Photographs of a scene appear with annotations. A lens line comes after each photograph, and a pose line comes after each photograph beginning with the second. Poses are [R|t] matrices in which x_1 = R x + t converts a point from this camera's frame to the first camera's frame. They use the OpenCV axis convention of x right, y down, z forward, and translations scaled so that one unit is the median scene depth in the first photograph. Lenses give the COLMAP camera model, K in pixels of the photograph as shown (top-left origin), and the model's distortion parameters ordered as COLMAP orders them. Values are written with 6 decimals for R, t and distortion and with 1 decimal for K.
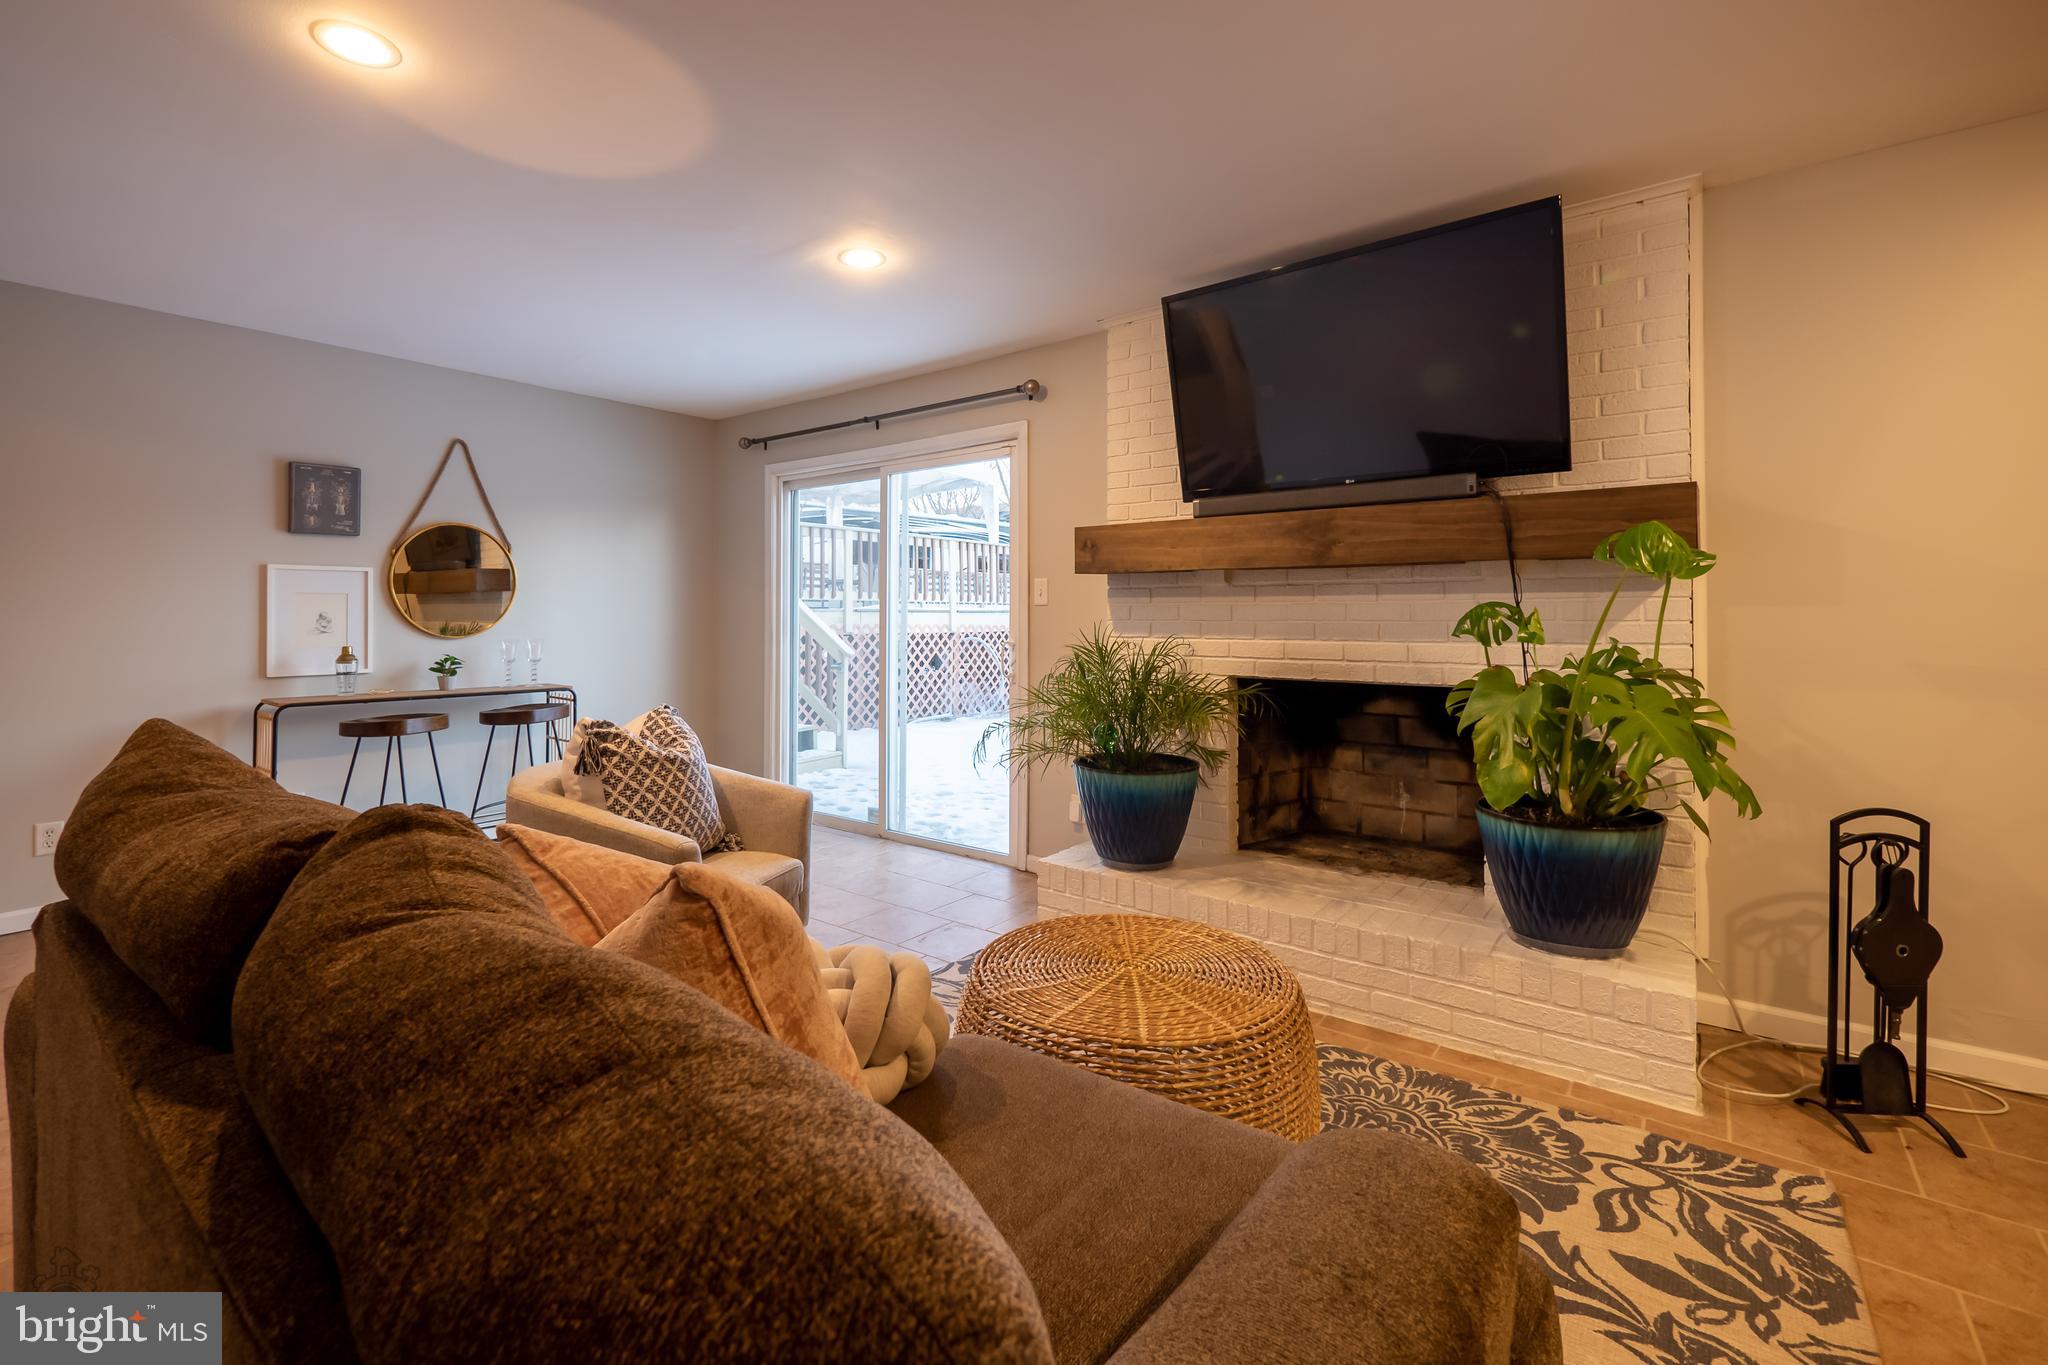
lens RADIAL K [[892.1, 0, 1026.7], [0, 892.1, 600.7], [0, 0, 1]] dist [-0.003912, 0.000050]
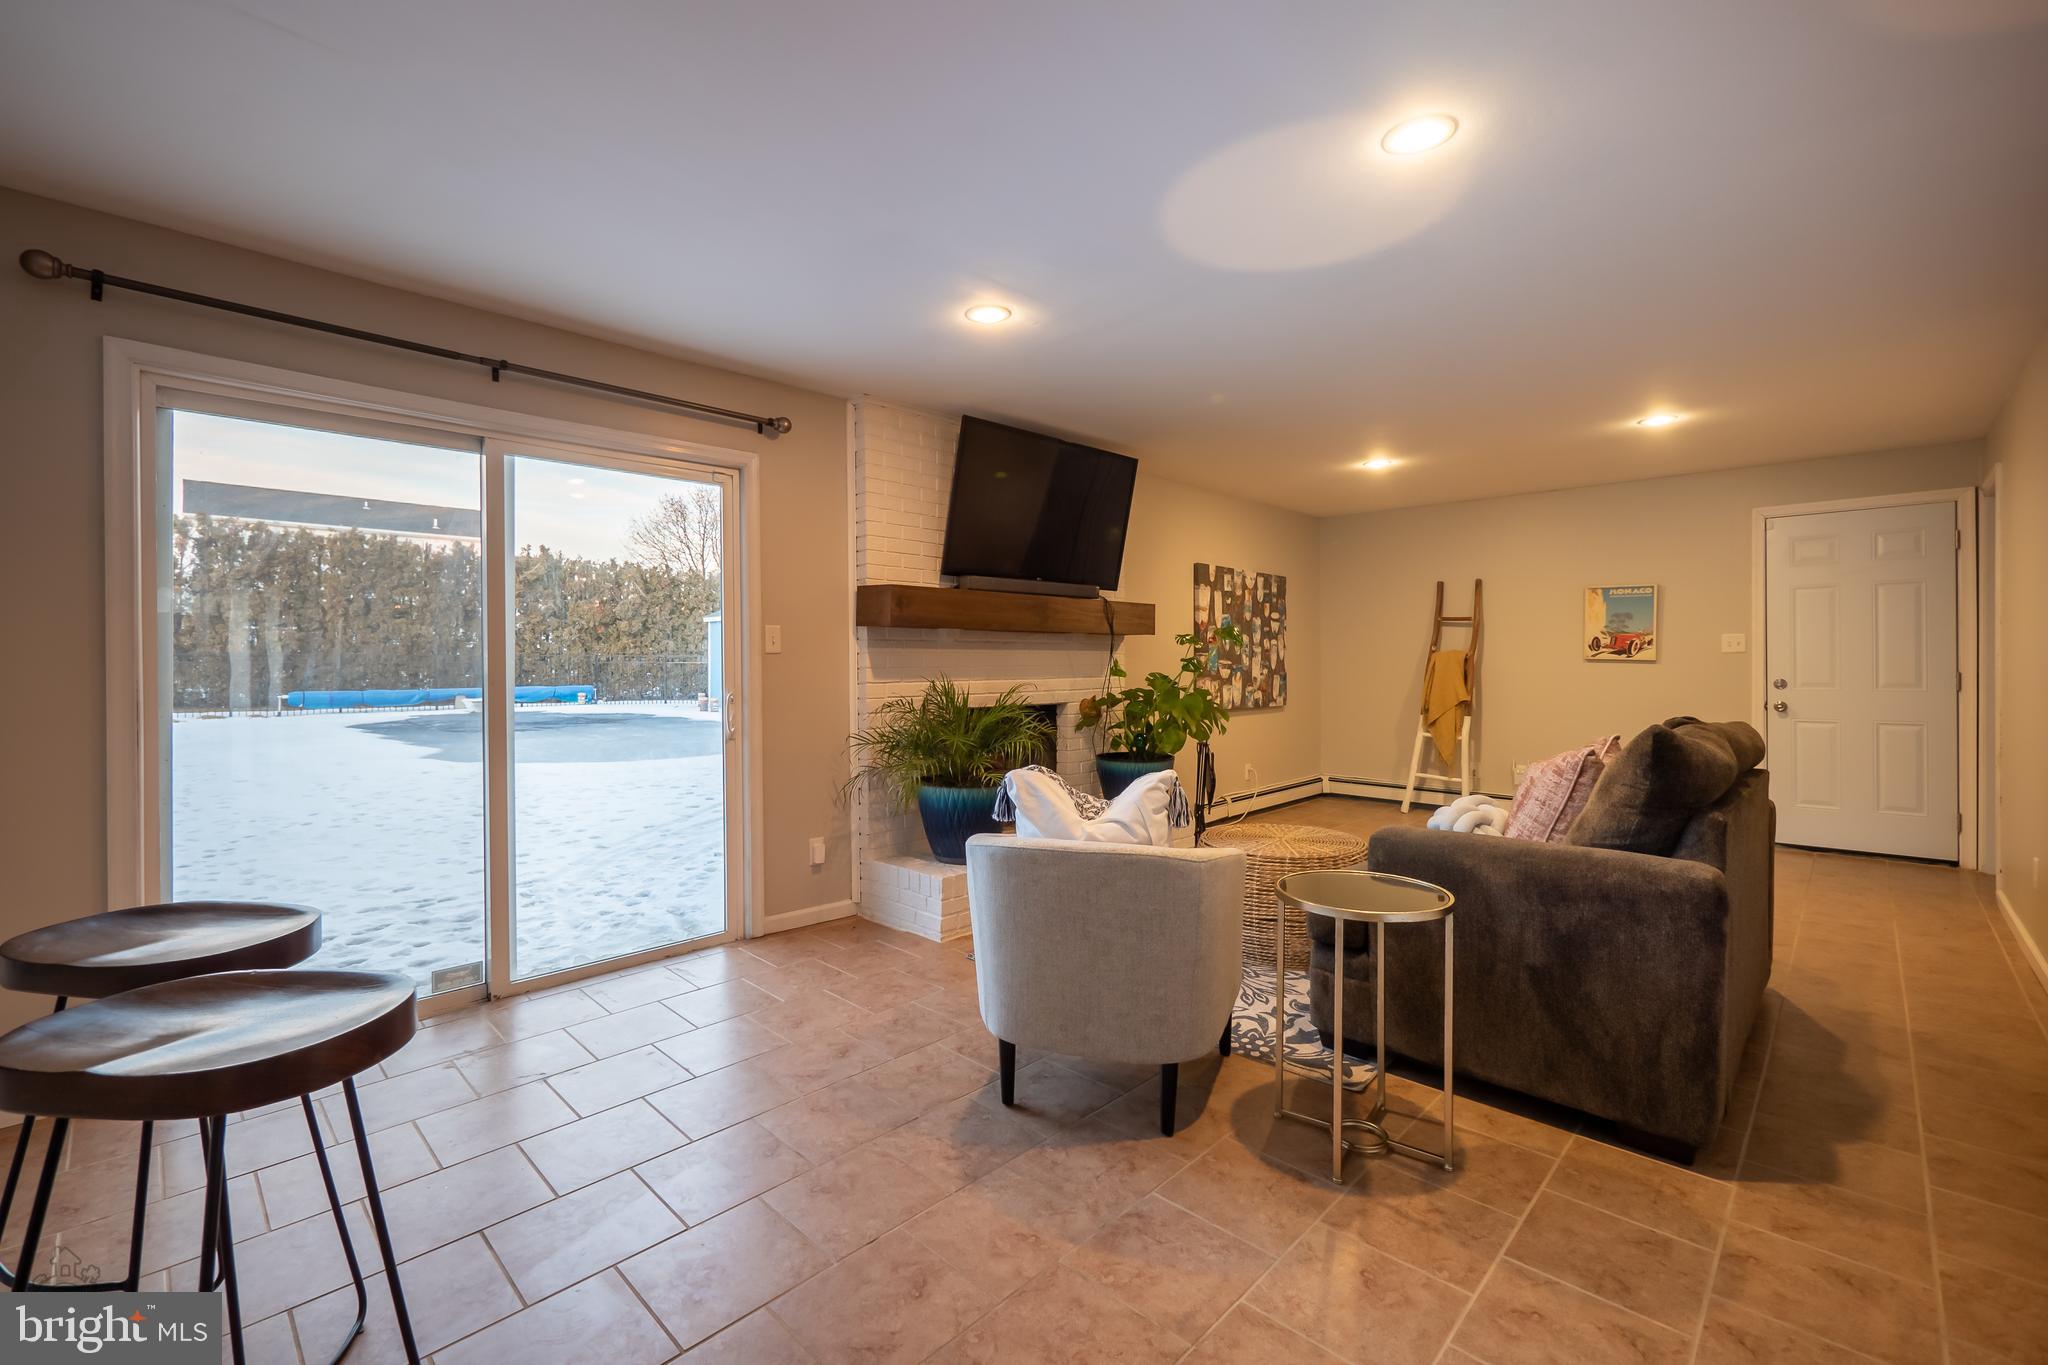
lens RADIAL K [[869.4, 0, 1016.8], [0, 869.4, 660.4], [0, 0, 1]] dist [-0.003497, 0.000119]
pose [[0.120589, 0.000375, 0.992702, -1.121152], [-0.015389, 0.999880, 0.001492, 0.009039], [-0.992583, -0.015456, 0.120580, 0.802125]]
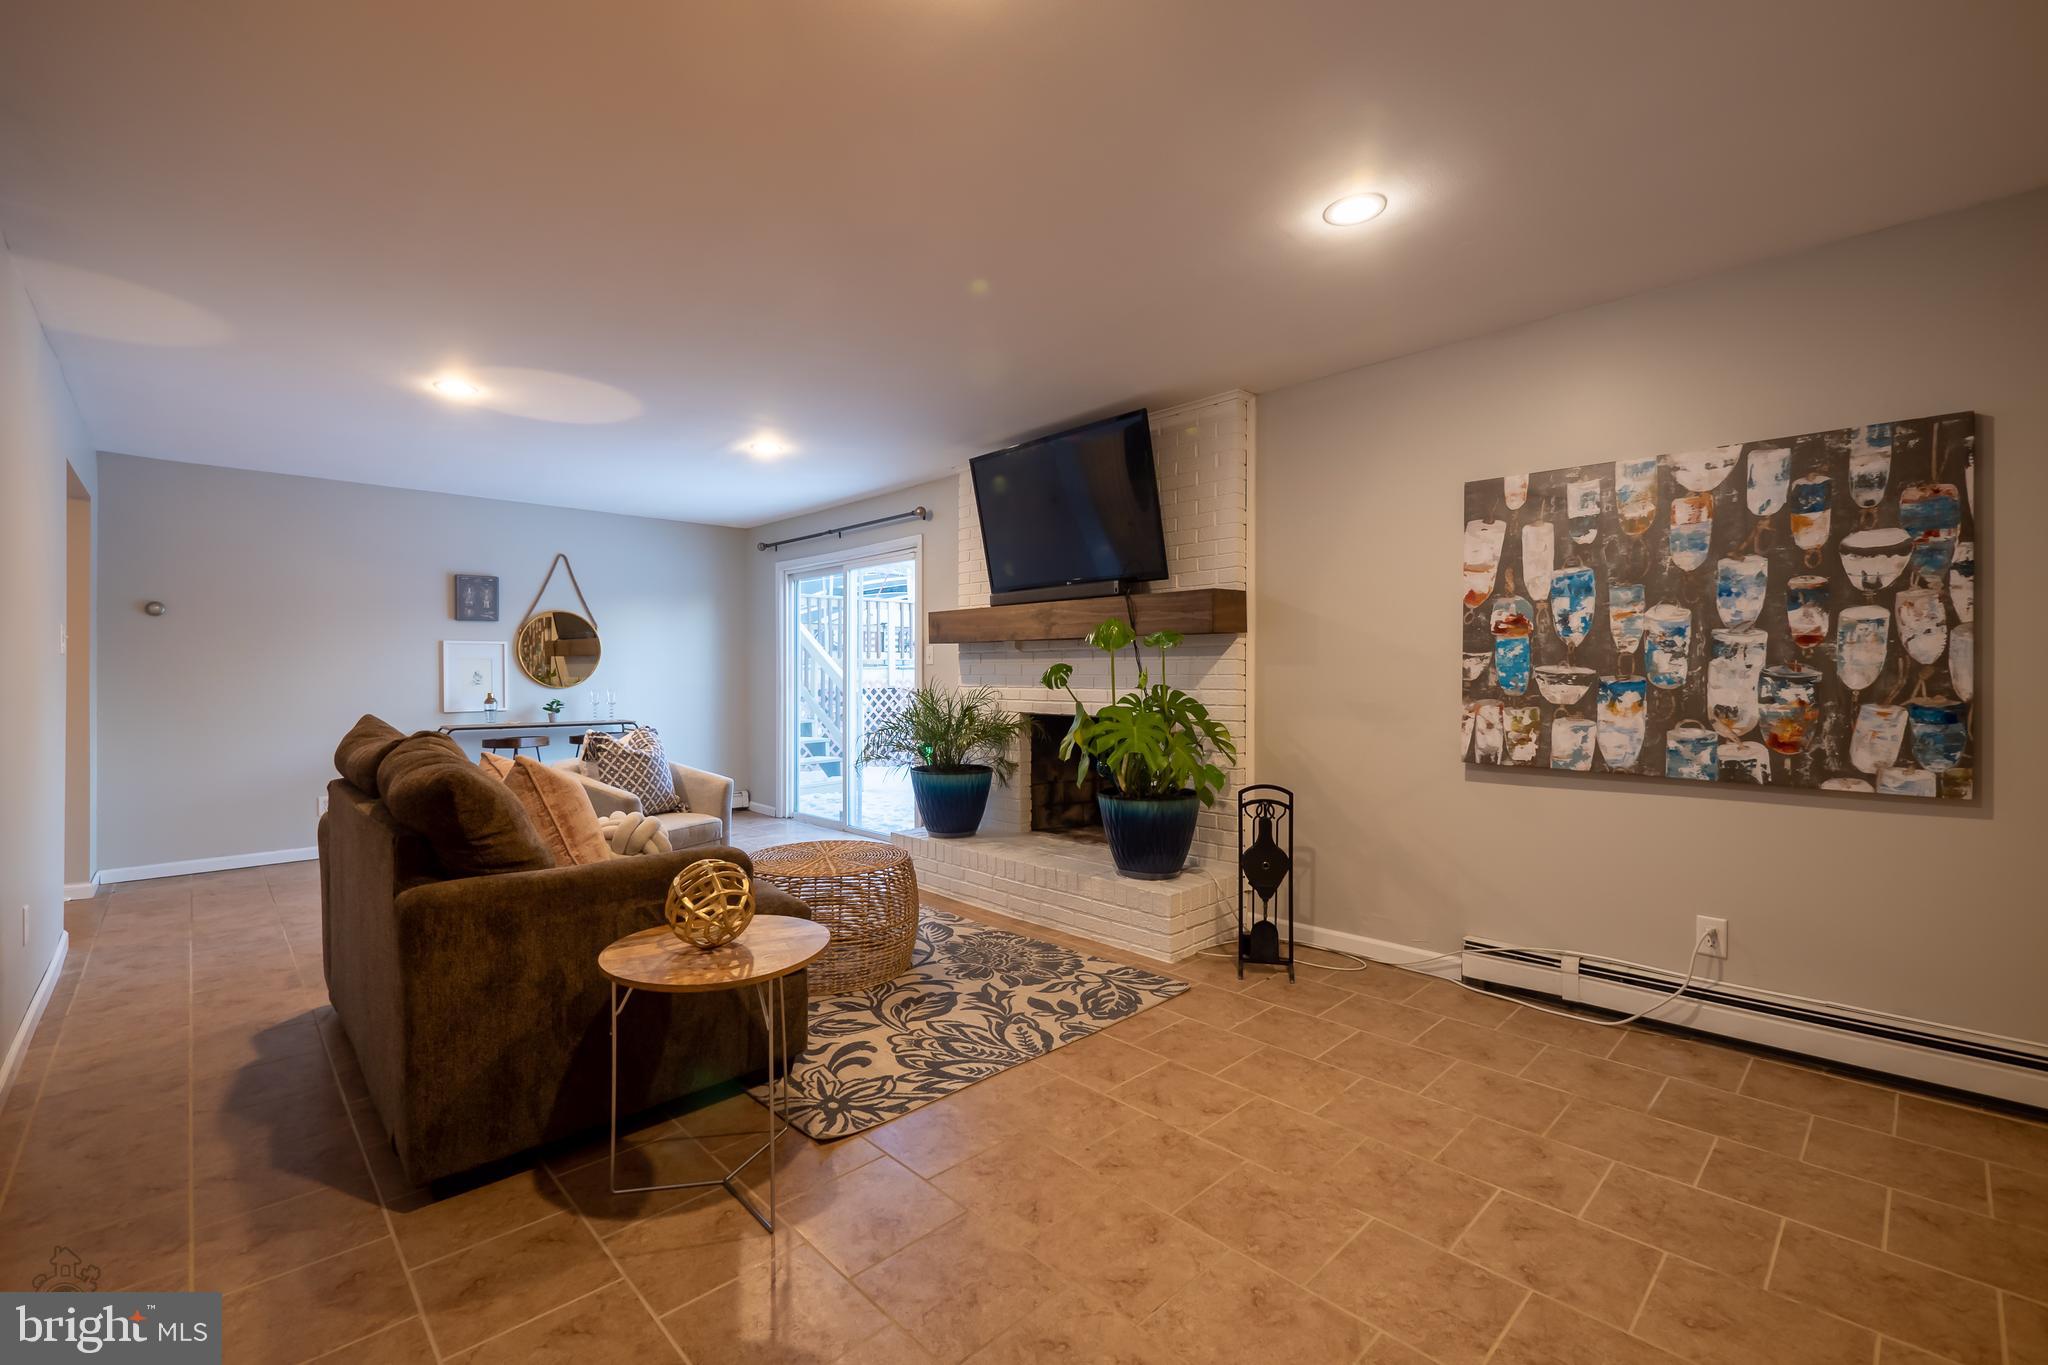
lens RADIAL K [[869.5, 0, 1025.3], [0, 869.5, 674.3], [0, 0, 1]] dist [-0.001192, 0.000001]
pose [[0.989031, -0.001781, -0.147695, 0.470689], [0.004638, 0.999809, 0.019001, -0.007138], [0.147633, -0.019477, 0.988850, -0.444335]]
